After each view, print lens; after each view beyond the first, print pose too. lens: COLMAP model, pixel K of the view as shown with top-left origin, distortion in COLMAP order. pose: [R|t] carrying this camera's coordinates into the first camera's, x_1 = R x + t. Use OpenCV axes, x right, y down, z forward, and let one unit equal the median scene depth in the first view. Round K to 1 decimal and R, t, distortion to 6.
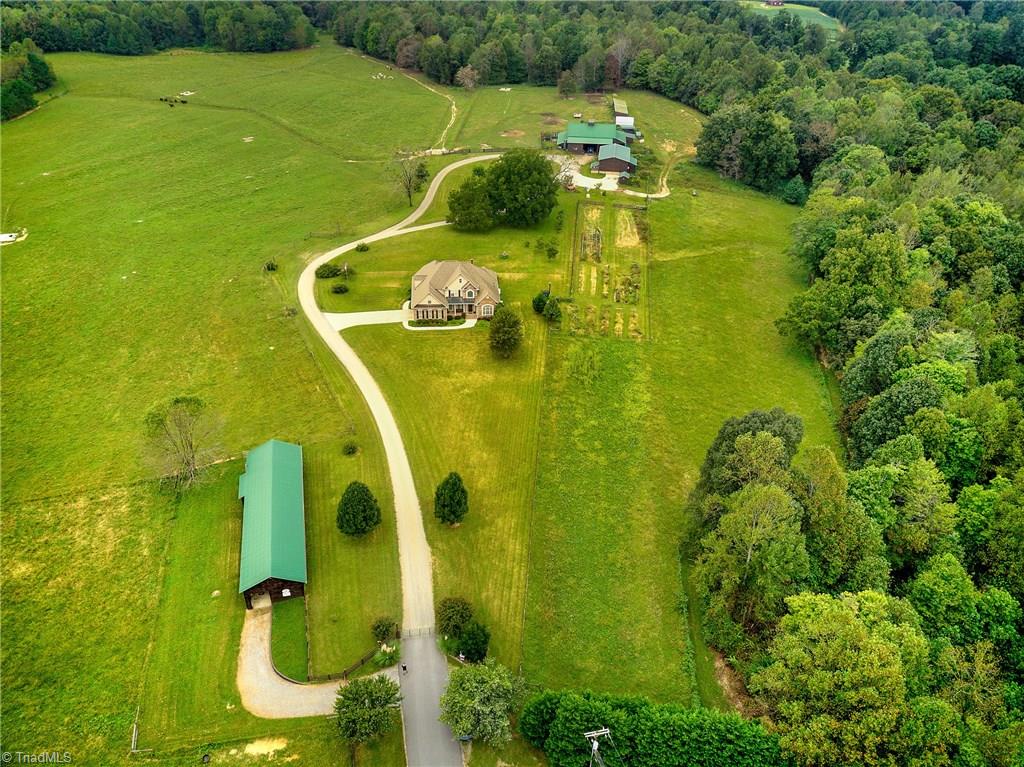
lens RADIAL K [[771.5, 0, 512.0], [0, 771.5, 383.5], [0, 0, 1]] dist [0.003636, 0.001035]
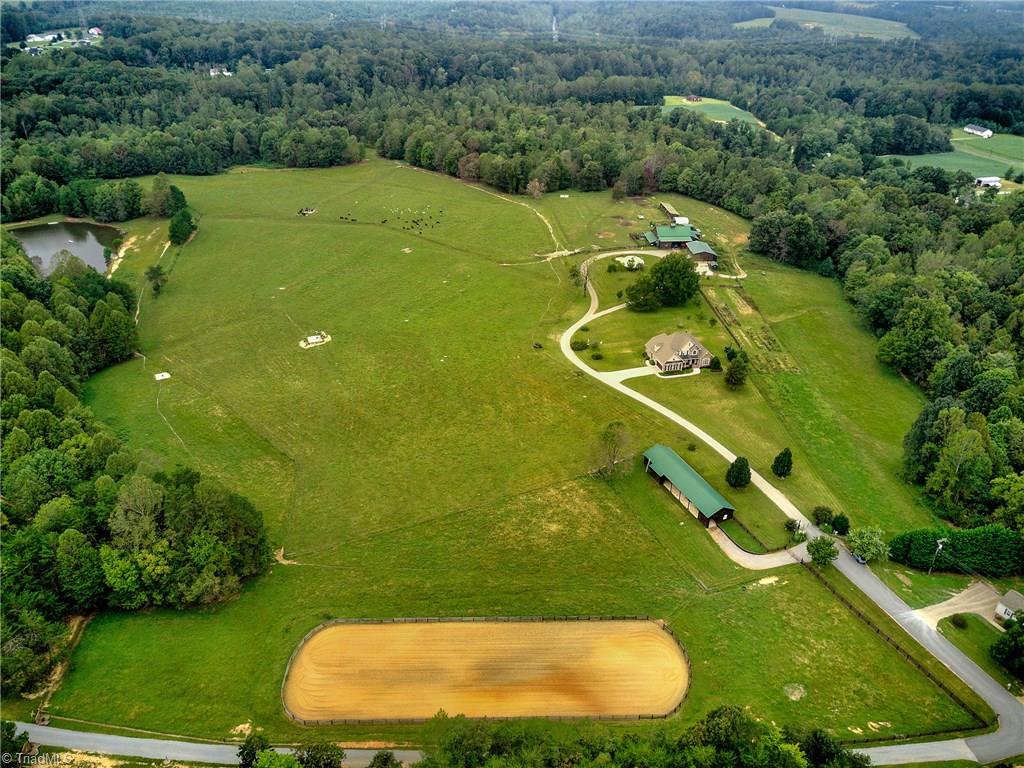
lens RADIAL K [[771.5, 0, 512.0], [0, 771.5, 384.0], [0, 0, 1]] dist [0.003636, 0.001035]
pose [[0.986354, -0.081860, 0.142844, -0.452369], [0.092315, 0.993394, -0.068159, 0.013860], [-0.136321, 0.080415, 0.987396, -0.345676]]
